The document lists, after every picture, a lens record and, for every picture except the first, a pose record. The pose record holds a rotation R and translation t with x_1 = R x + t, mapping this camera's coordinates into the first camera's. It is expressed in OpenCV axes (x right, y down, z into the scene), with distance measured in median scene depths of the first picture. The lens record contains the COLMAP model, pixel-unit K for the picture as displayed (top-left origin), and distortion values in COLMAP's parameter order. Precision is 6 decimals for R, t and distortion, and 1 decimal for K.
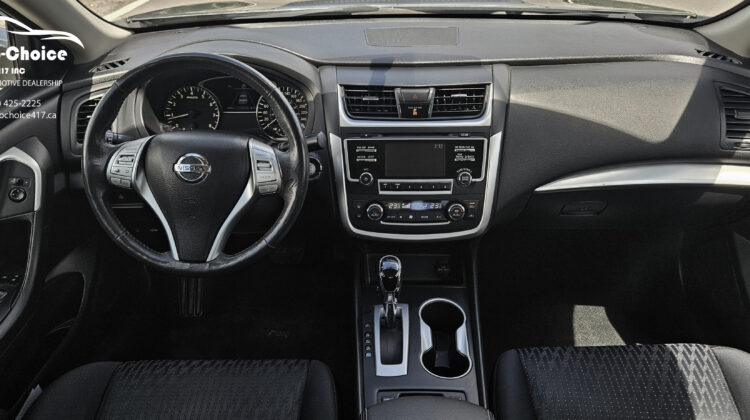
lens RADIAL K [[591.6, 0, 375.0], [0, 591.6, 210.0], [0, 0, 1]] dist [0.038146, -0.001381]
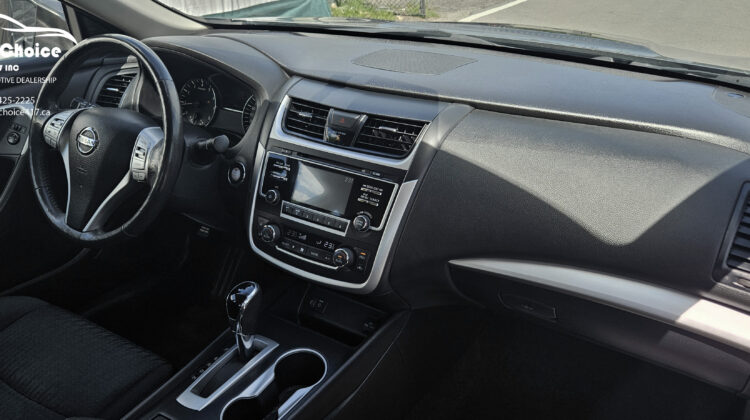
lens RADIAL K [[591.6, 0, 375.0], [0, 591.6, 210.0], [0, 0, 1]] dist [0.038146, -0.001381]
pose [[0.863350, 0.243106, -0.442183, 0.536021], [-0.267114, 0.963630, 0.008258, -0.082844], [0.428108, 0.110984, 0.896887, 0.239123]]
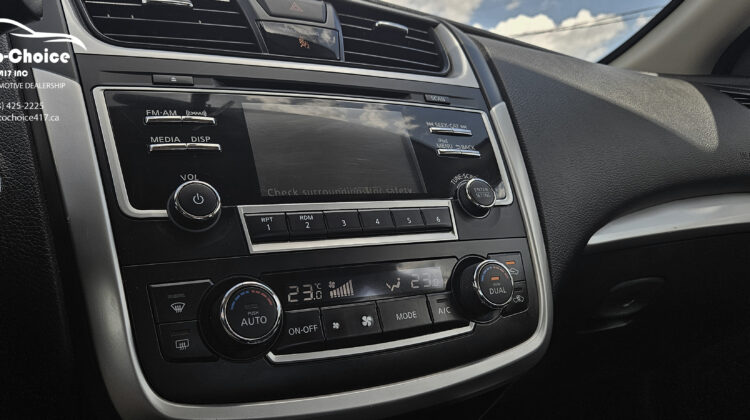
lens RADIAL K [[591.6, 0, 375.0], [0, 591.6, 210.0], [0, 0, 1]] dist [0.038146, -0.001381]
pose [[0.863307, -0.019167, 0.504315, -0.081897], [0.230344, 0.904089, -0.359950, 0.068284], [-0.449046, 0.426913, 0.784922, 0.743692]]
